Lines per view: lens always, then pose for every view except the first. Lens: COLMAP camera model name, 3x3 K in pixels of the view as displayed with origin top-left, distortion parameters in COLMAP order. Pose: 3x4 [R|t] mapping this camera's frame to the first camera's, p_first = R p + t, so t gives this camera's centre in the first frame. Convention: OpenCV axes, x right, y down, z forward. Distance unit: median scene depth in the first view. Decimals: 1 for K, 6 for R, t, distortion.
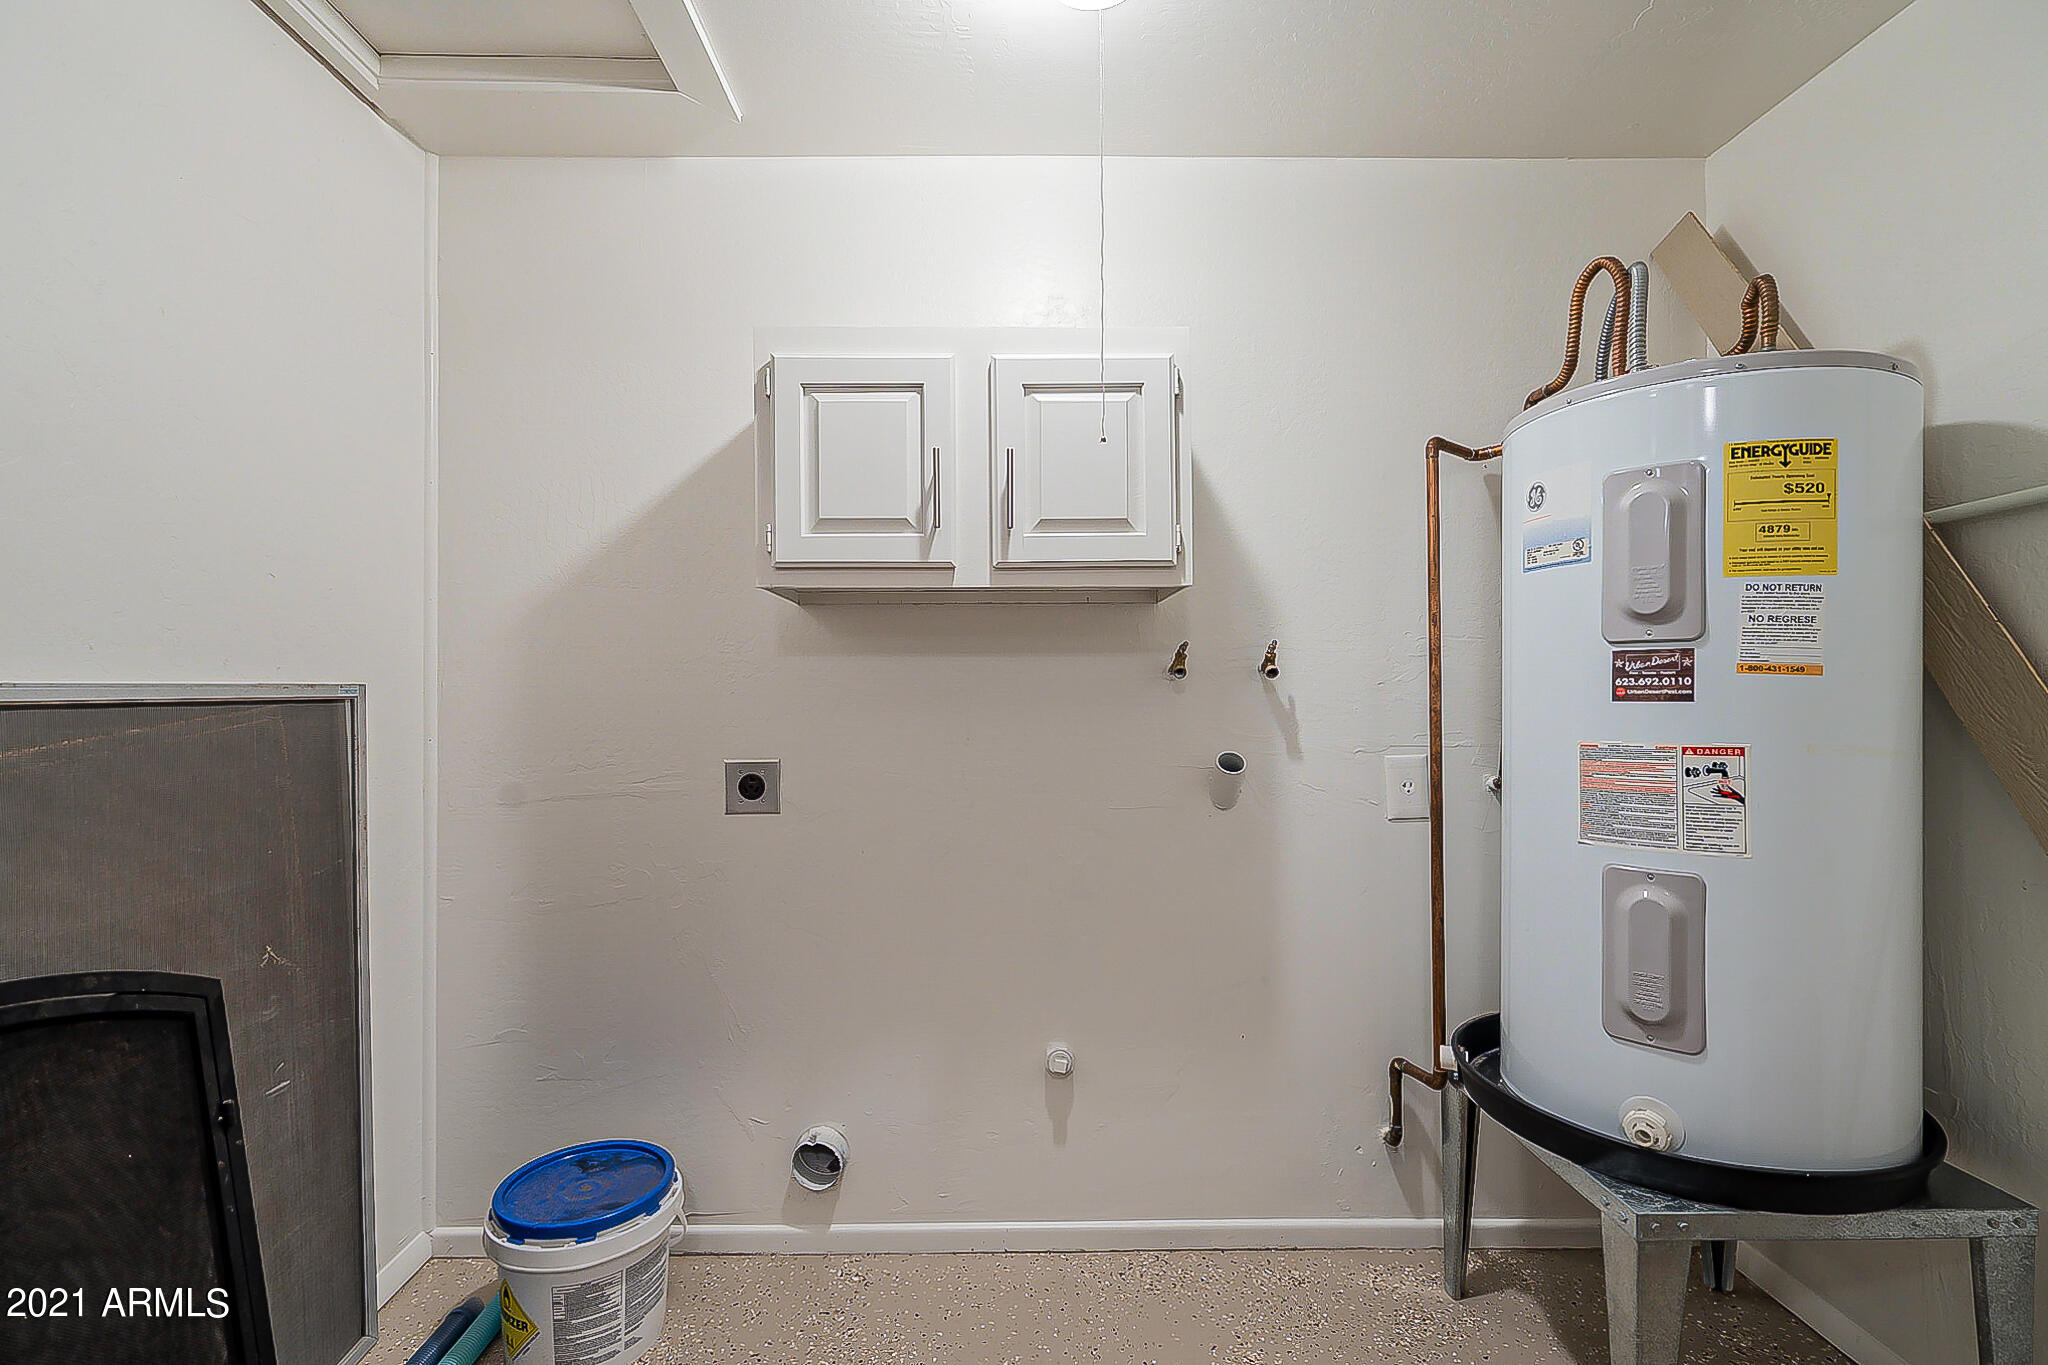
lens RADIAL K [[946.2, 0, 1017.4], [0, 946.2, 687.3], [0, 0, 1]] dist [-0.004976, 0.002425]
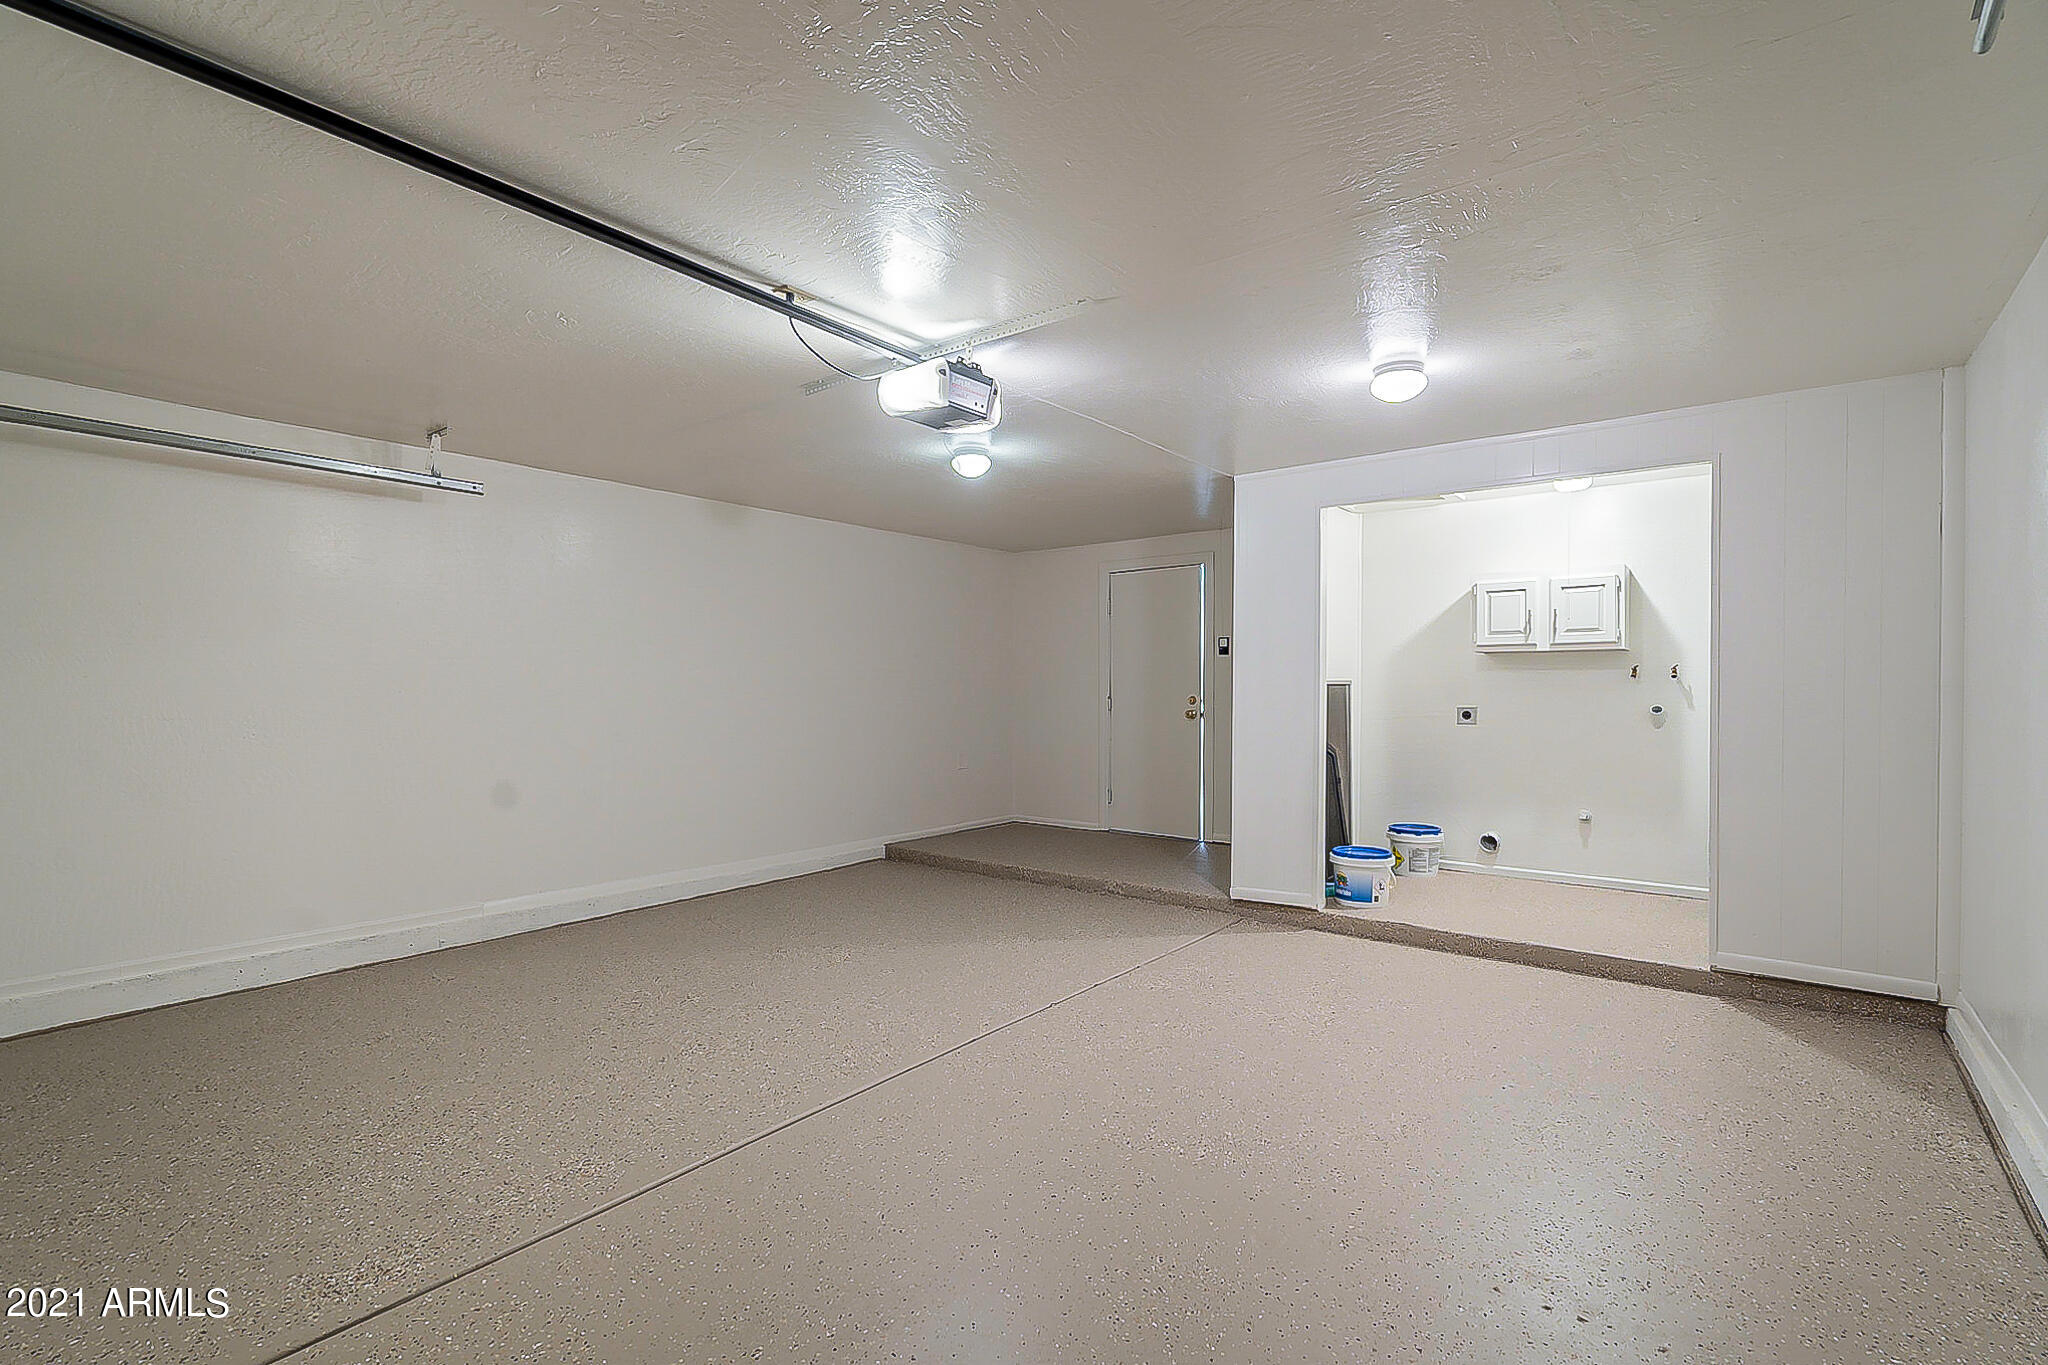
lens RADIAL K [[946.2, 0, 1019.0], [0, 946.2, 691.9], [0, 0, 1]] dist [-0.004976, 0.002425]
pose [[0.772475, 0.008409, -0.634989, 0.618479], [-0.010421, 0.999946, 0.000564, 0.053131], [0.634959, 0.006181, 0.772521, -2.620032]]
